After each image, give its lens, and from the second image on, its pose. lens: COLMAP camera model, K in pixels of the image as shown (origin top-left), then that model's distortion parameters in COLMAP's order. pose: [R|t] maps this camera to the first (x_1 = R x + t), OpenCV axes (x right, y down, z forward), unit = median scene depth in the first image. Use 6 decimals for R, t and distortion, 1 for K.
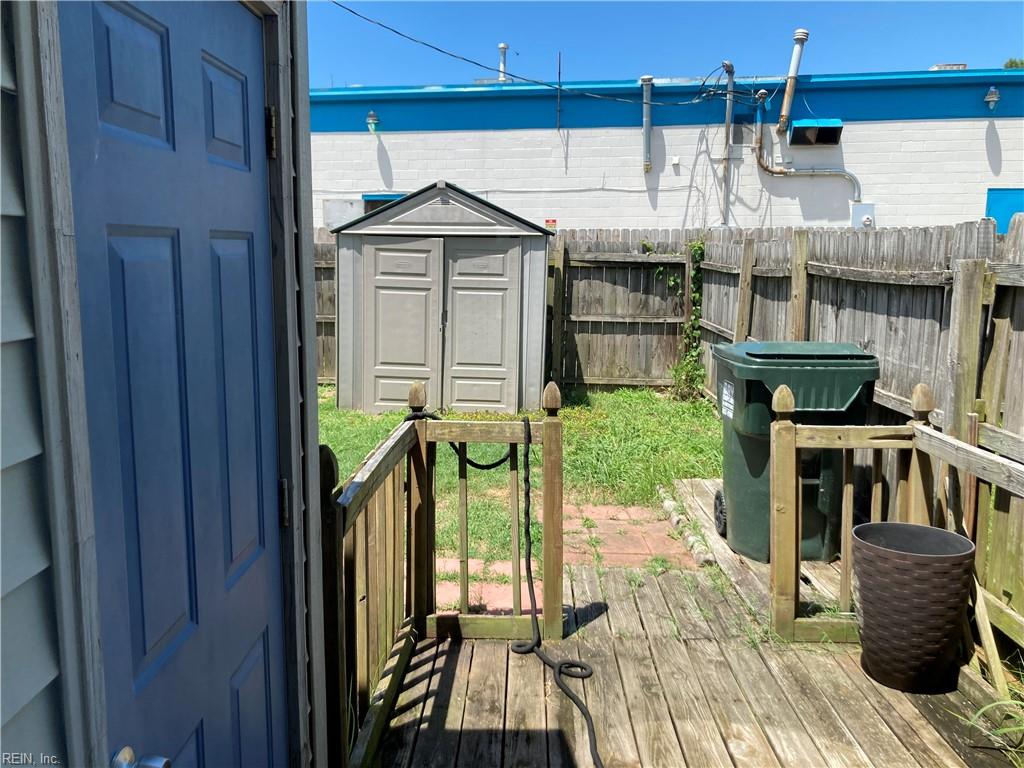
lens RADIAL K [[848.9, 0, 512.0], [0, 848.9, 367.5], [0, 0, 1]] dist [0.013763, 0.003763]
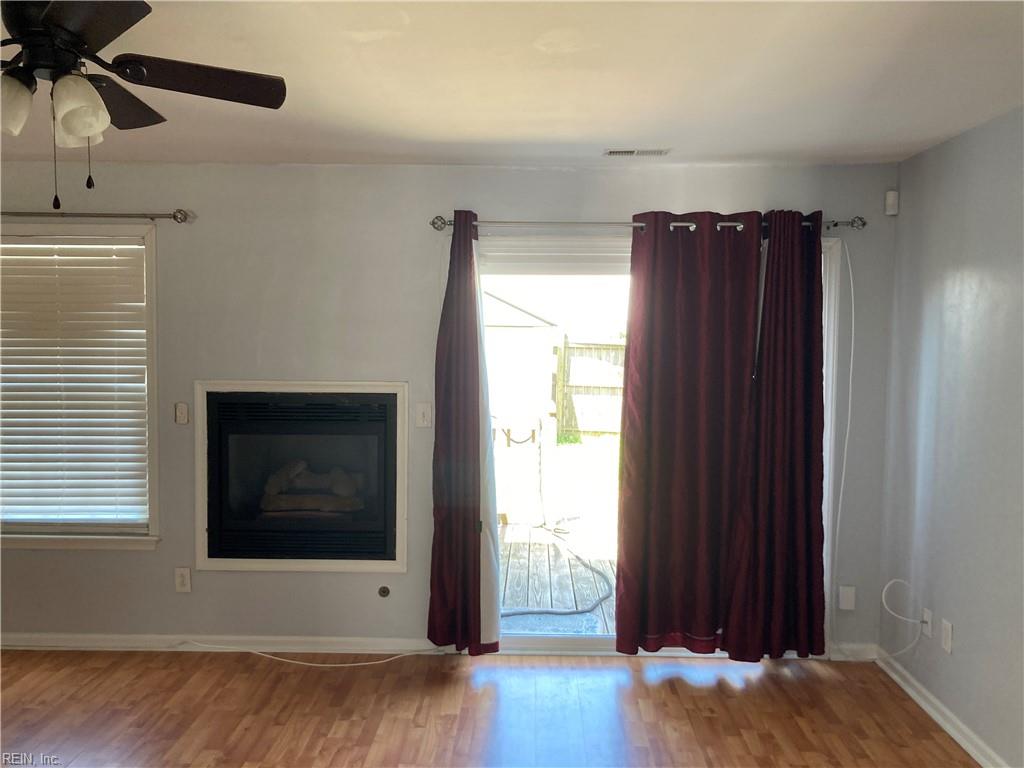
lens RADIAL K [[848.9, 0, 512.0], [0, 848.9, 367.5], [0, 0, 1]] dist [0.013763, 0.003763]
pose [[0.999936, 0.002502, -0.011045, -0.010736], [-0.003562, 0.995276, -0.097019, 0.053902], [0.010751, 0.097053, 0.995221, -0.416625]]
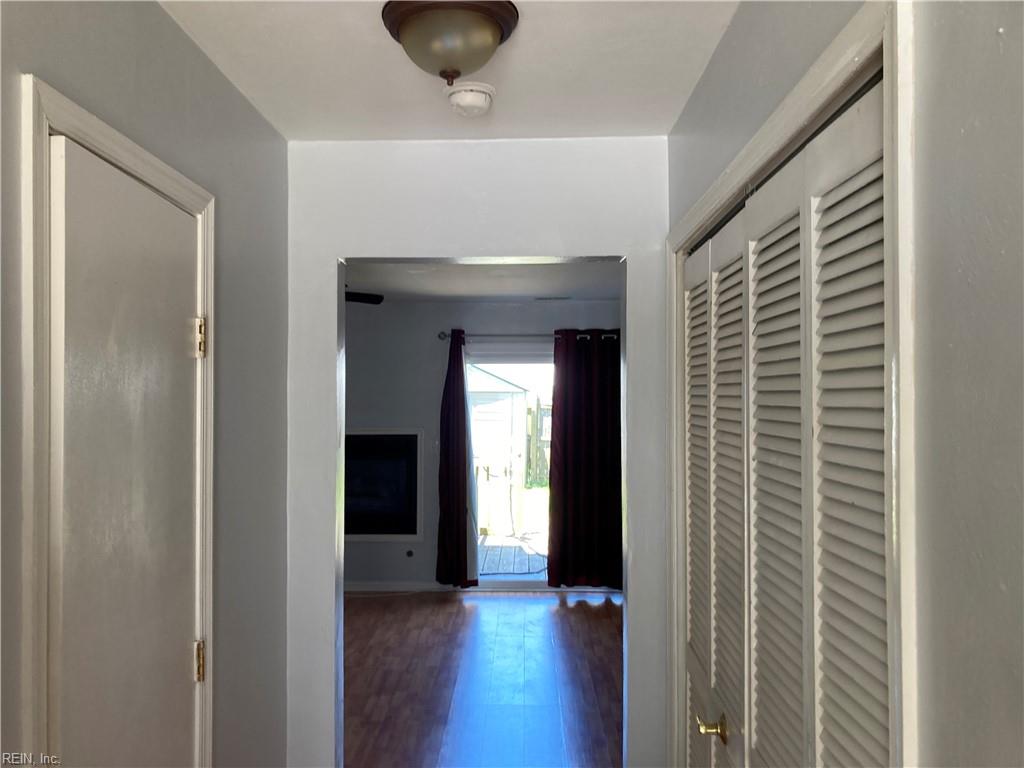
lens RADIAL K [[831.6, 0, 517.6], [0, 831.6, 378.3], [0, 0, 1]] dist [0.006048, -0.005123]
pose [[0.999943, -0.005328, 0.009265, 0.006611], [0.006733, 0.987270, -0.158911, 0.093296], [-0.008301, 0.158964, 0.987249, -0.715591]]
